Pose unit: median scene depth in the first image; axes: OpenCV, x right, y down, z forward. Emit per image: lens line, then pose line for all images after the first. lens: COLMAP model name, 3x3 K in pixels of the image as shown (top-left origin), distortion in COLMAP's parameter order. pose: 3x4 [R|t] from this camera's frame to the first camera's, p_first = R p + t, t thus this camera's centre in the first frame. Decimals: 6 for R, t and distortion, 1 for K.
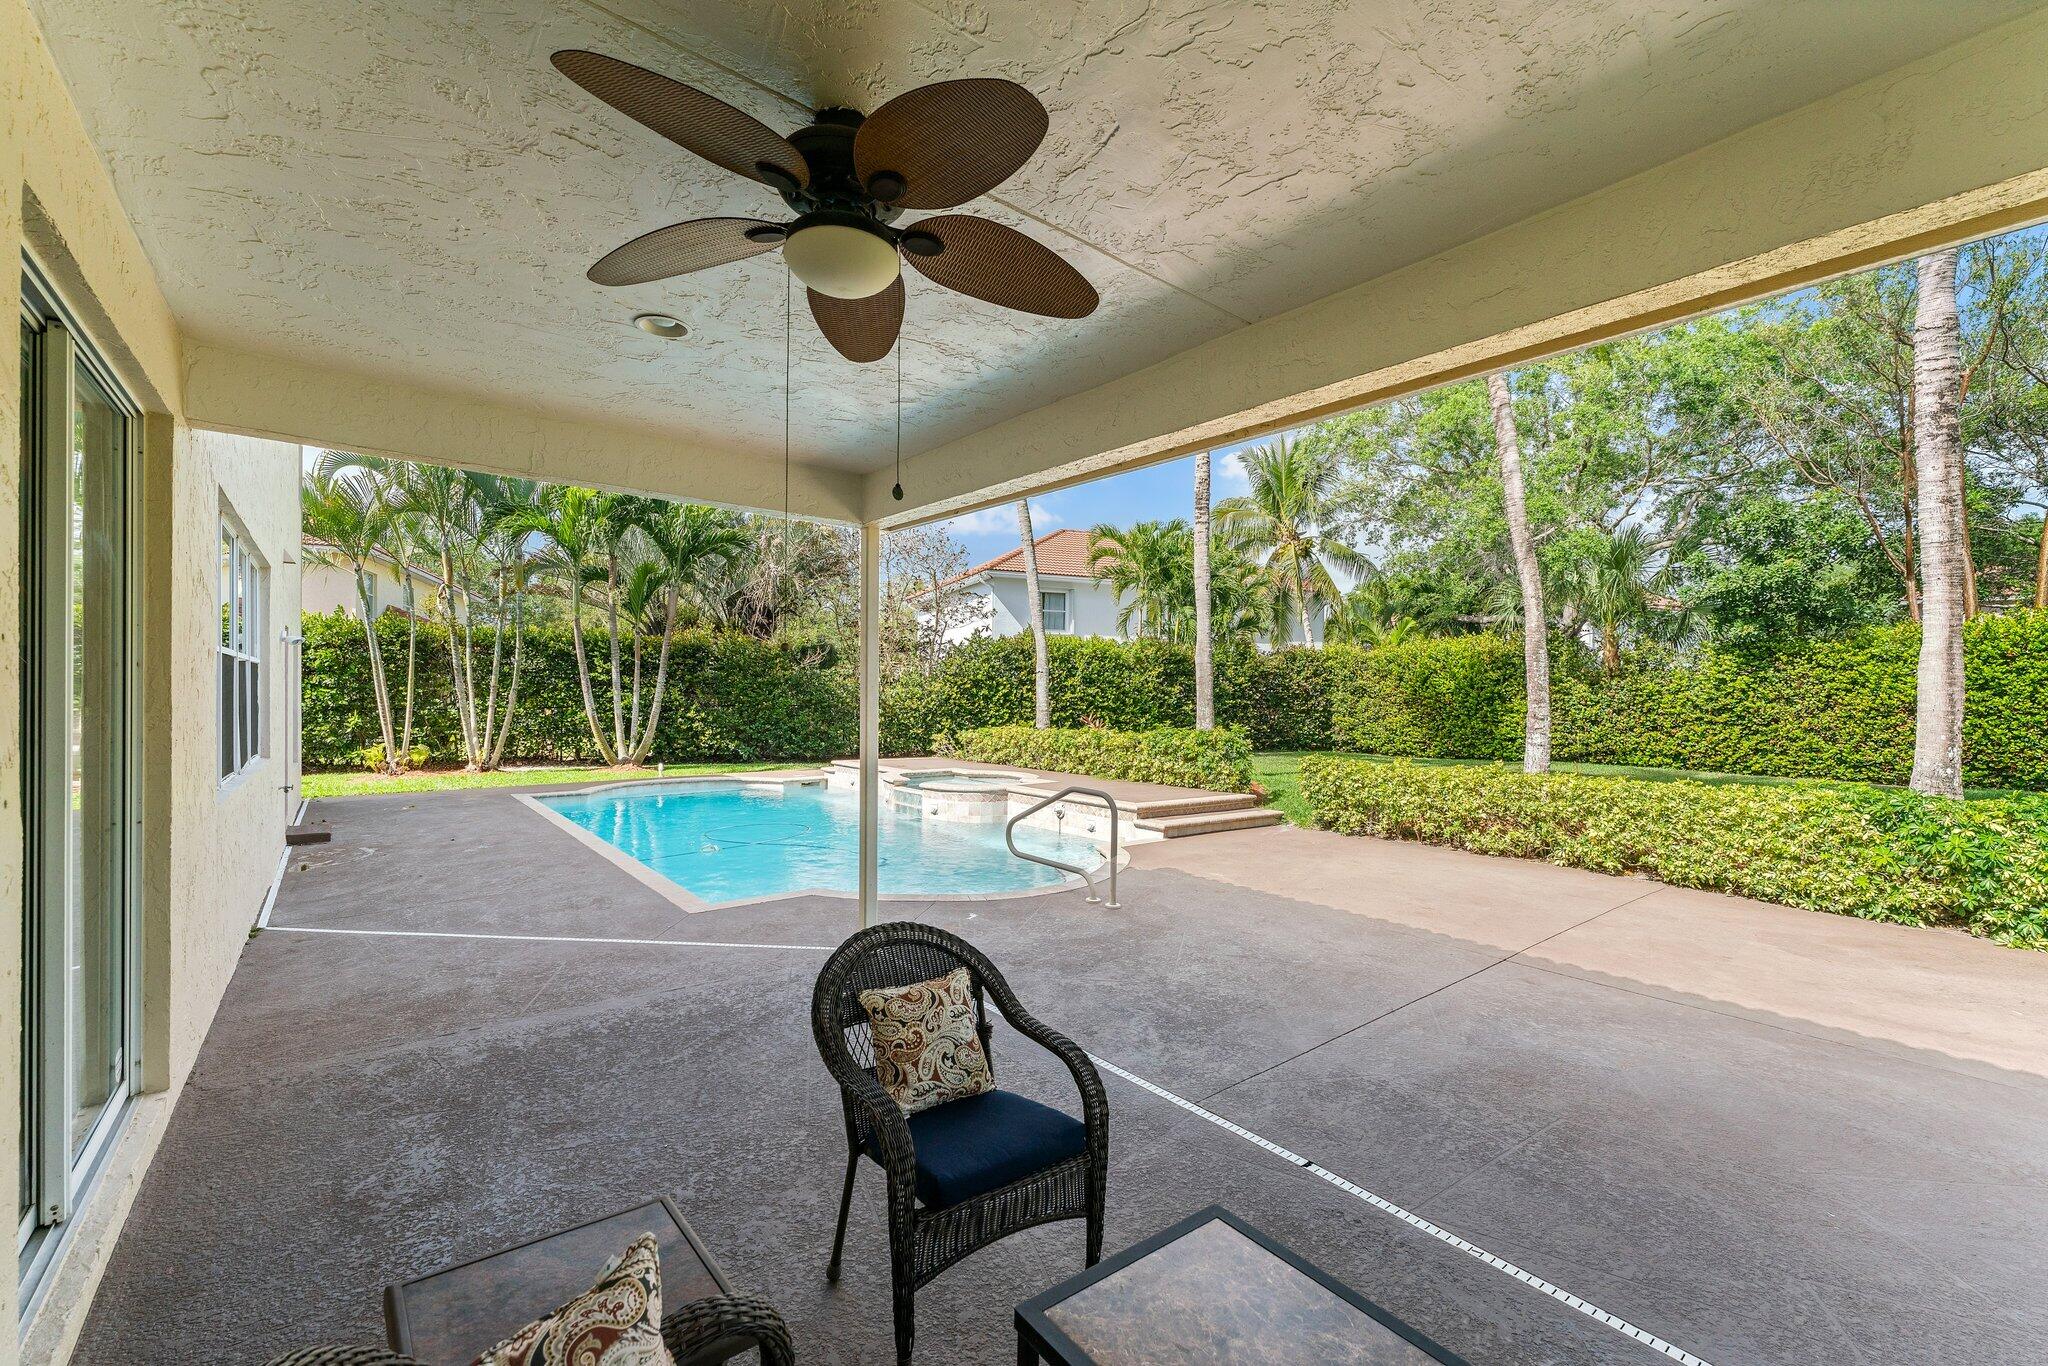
lens RADIAL K [[833.6, 0, 1021.3], [0, 833.6, 688.1], [0, 0, 1]] dist [-0.001184, 0.000640]
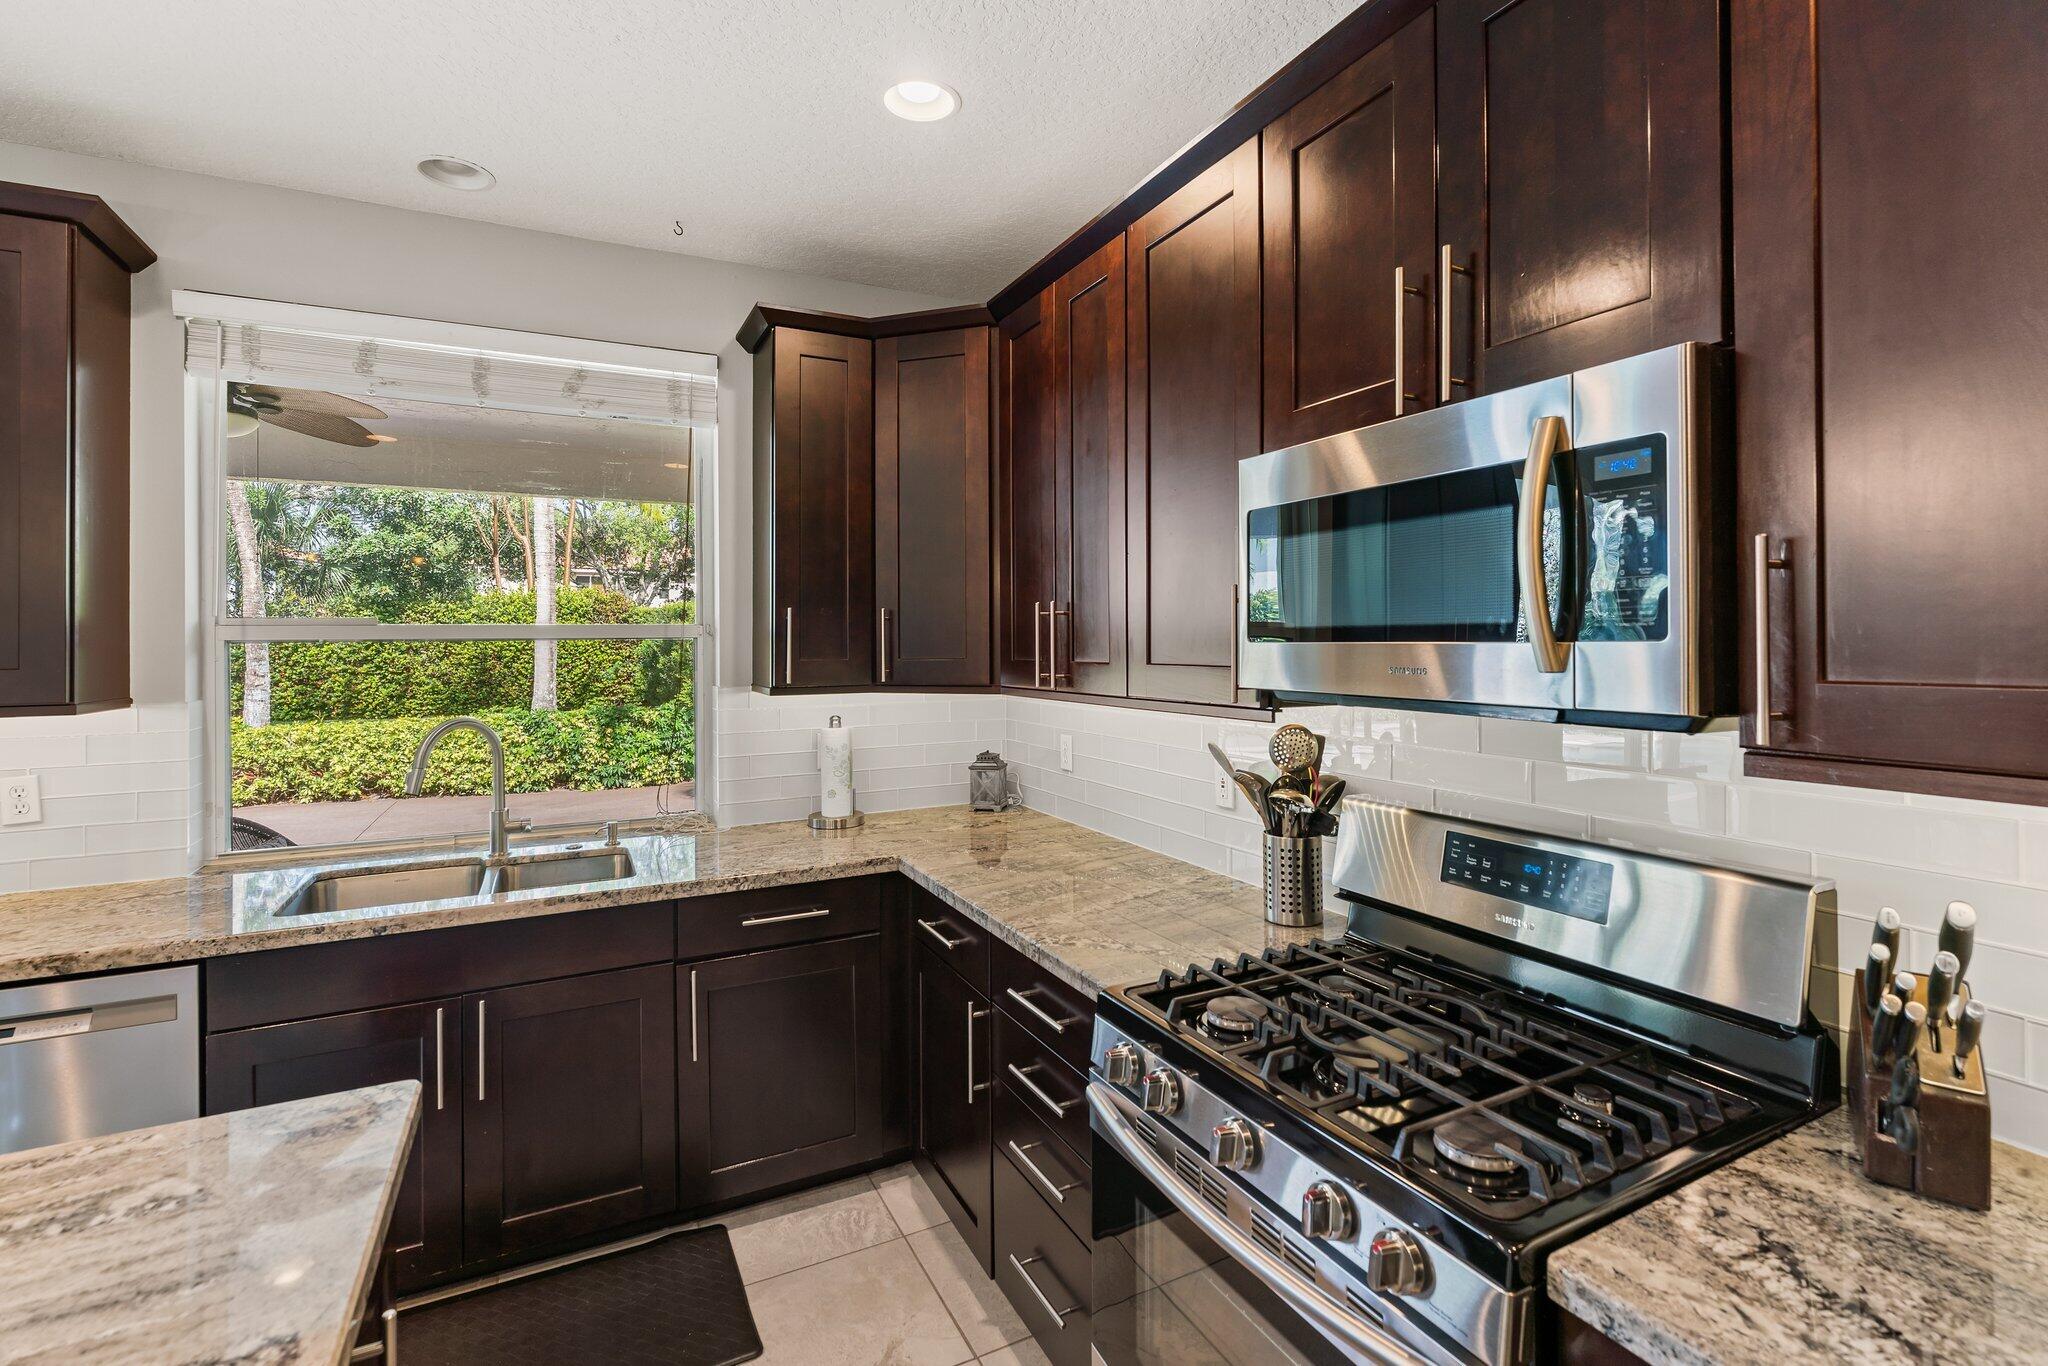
lens RADIAL K [[954.4, 0, 1025.7], [0, 954.4, 634.4], [0, 0, 1]] dist [-0.002324, 0.000020]
pose [[0.214191, -0.003542, 0.976785, -0.210093], [0.005801, 0.999980, 0.002354, -0.007734], [-0.976775, 0.005162, 0.214207, -0.123692]]
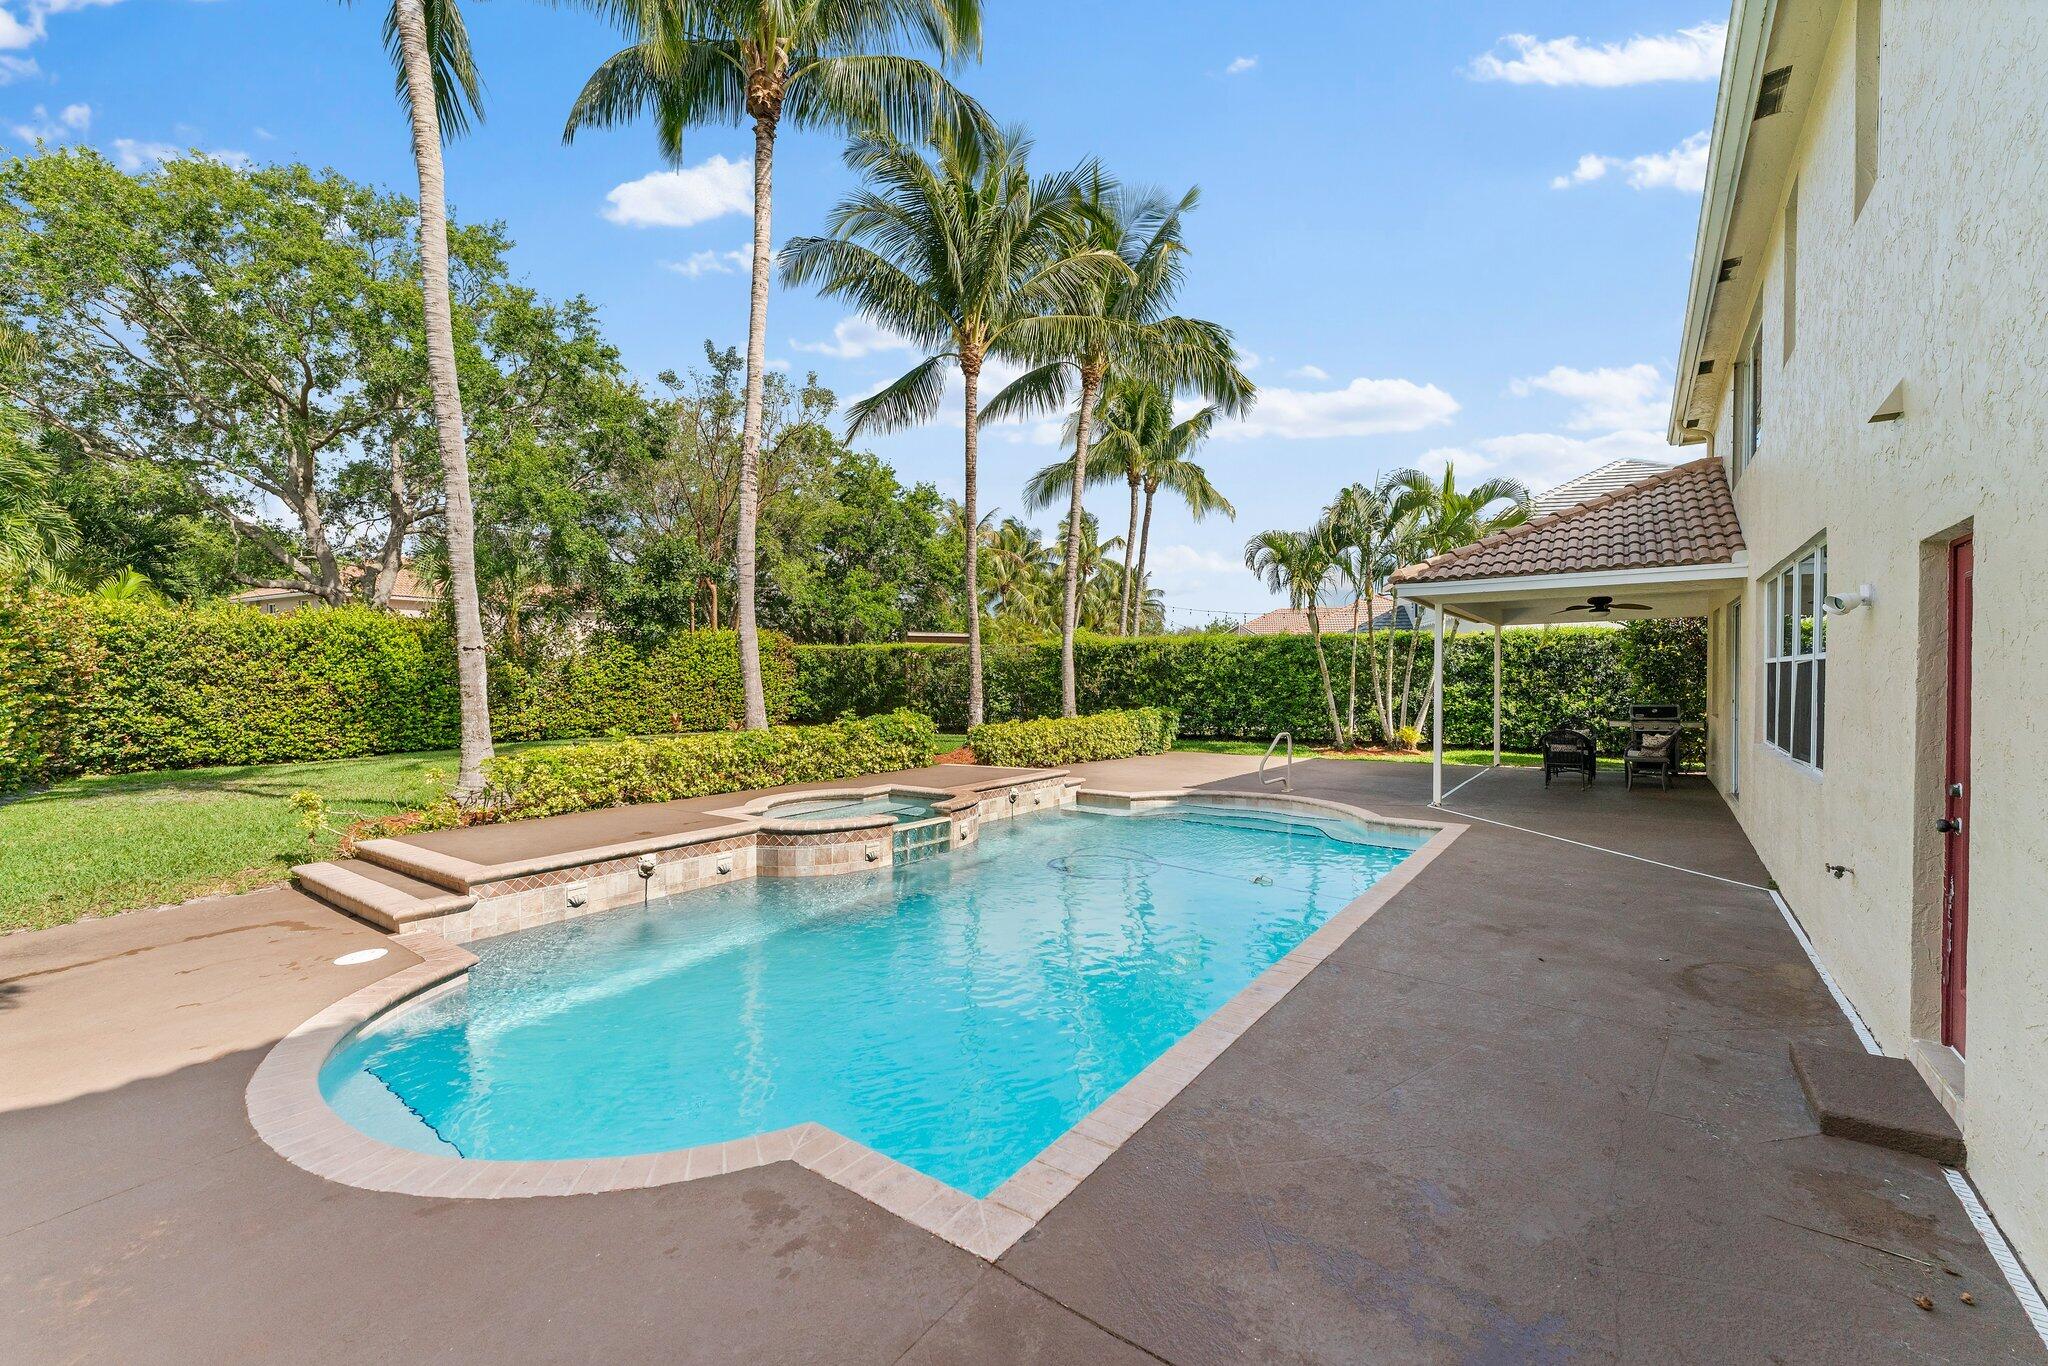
lens RADIAL K [[833.6, 0, 1021.3], [0, 833.6, 688.1], [0, 0, 1]] dist [-0.001184, 0.000640]
pose [[-0.252080, -0.024548, 0.967395, -0.620751], [-0.004253, 0.999697, 0.024259, -0.007861], [-0.967697, 0.002001, -0.252108, 0.811216]]
